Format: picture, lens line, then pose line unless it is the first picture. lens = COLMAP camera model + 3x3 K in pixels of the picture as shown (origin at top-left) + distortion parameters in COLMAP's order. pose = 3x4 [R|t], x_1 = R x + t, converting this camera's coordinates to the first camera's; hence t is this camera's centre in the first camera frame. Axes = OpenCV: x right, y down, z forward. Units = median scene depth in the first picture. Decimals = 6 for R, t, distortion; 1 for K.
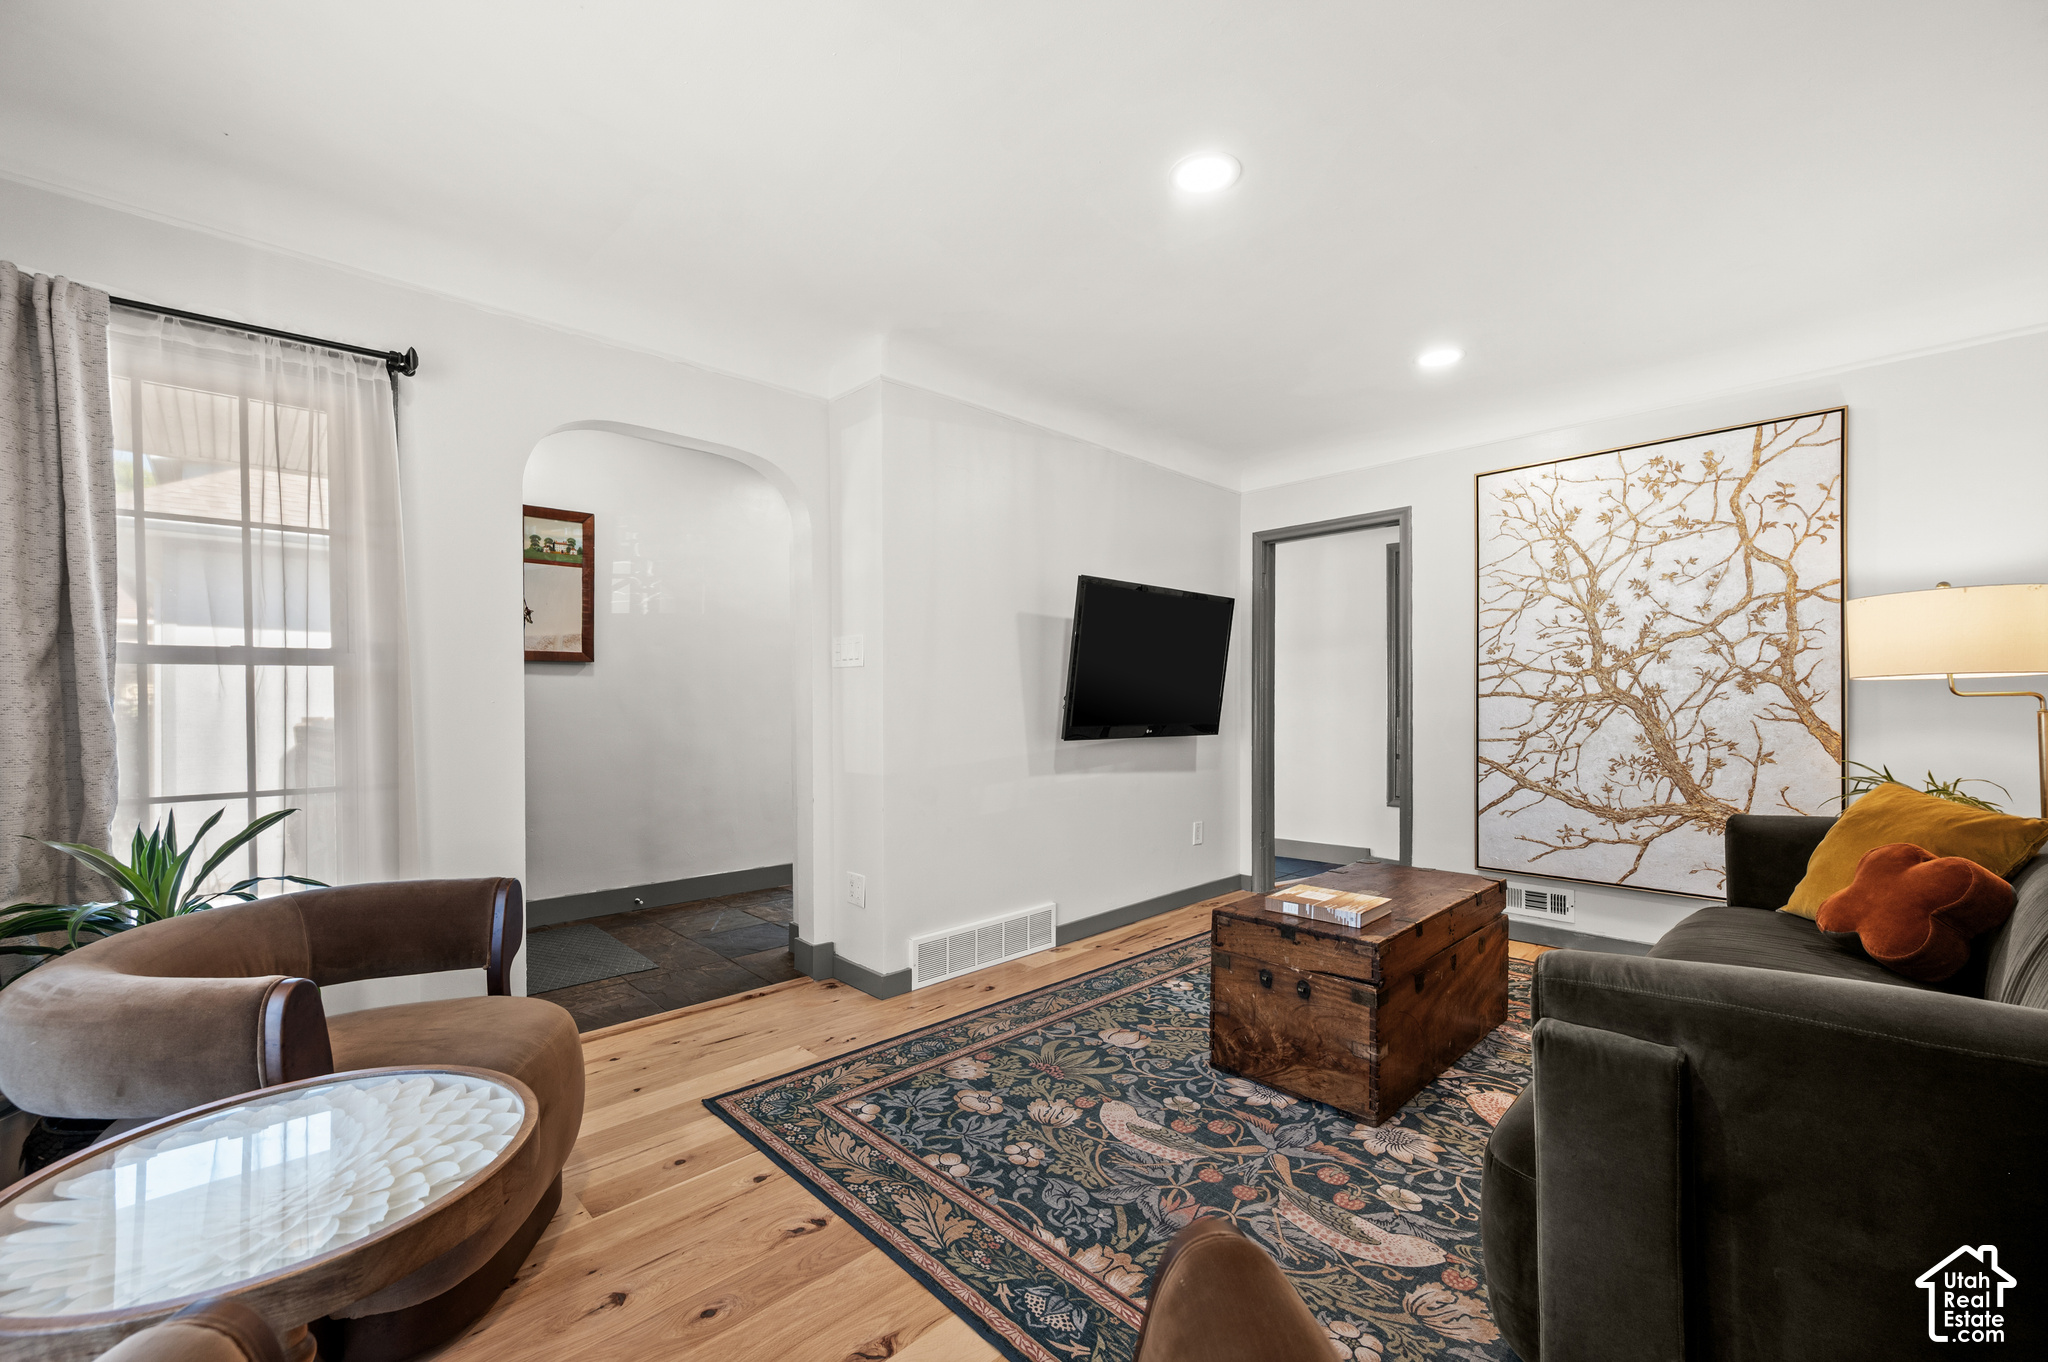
lens RADIAL K [[832.8, 0, 1021.6], [0, 832.8, 699.3], [0, 0, 1]] dist [0.001741, 0.000045]
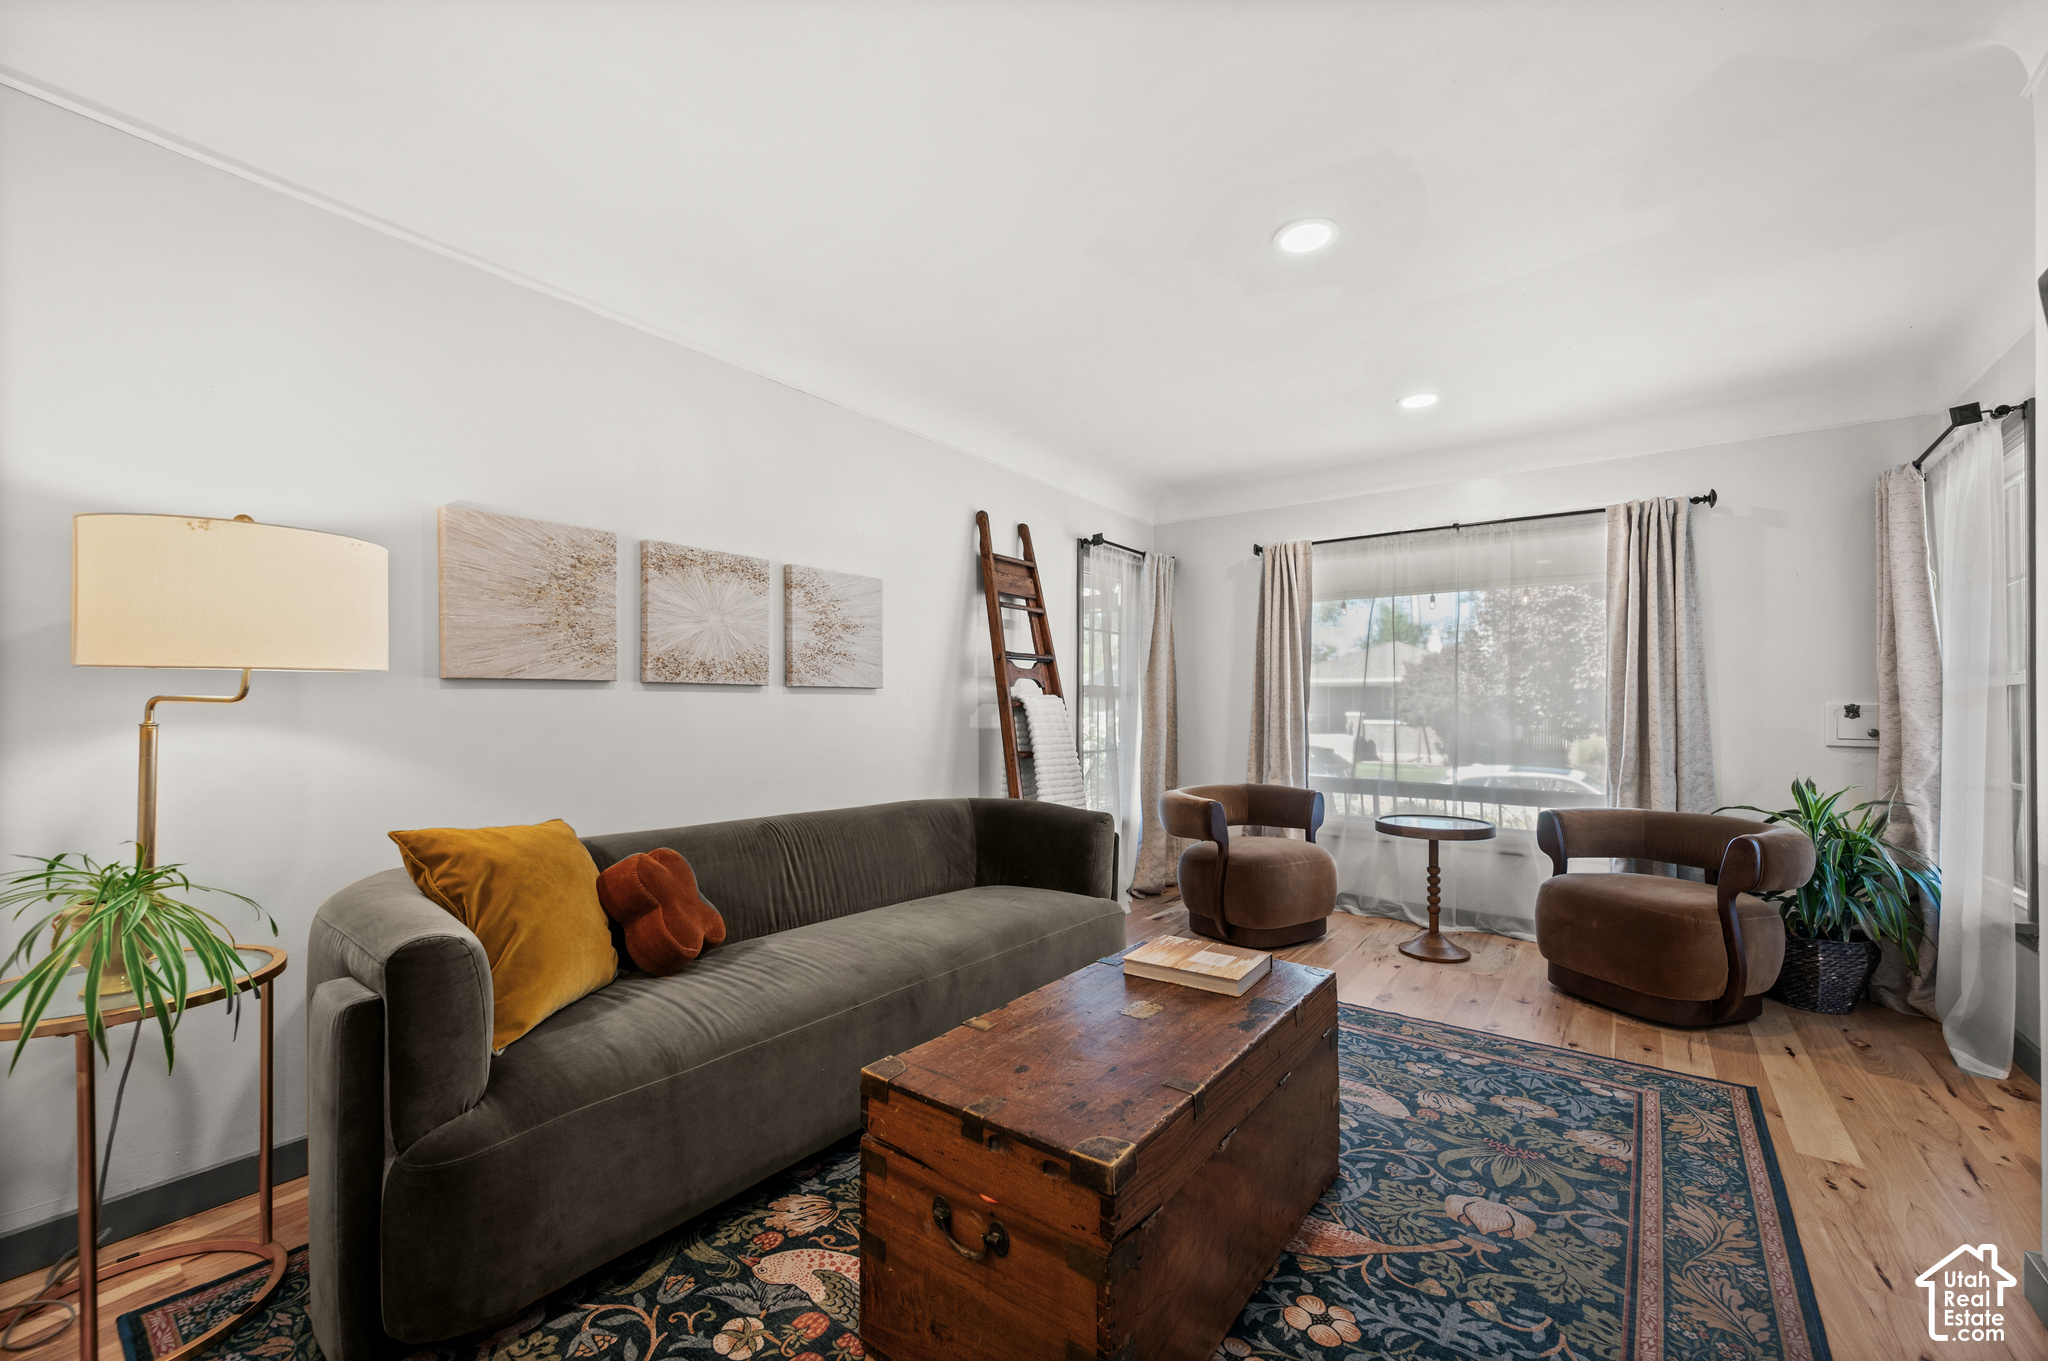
lens RADIAL K [[832.8, 0, 1026.6], [0, 832.8, 699.9], [0, 0, 1]] dist [0.001741, 0.000045]
pose [[-0.986418, -0.003060, -0.164227, 0.681019], [-0.001653, 0.999961, -0.008698, -0.003340], [0.164247, -0.008308, -0.986384, 1.814810]]
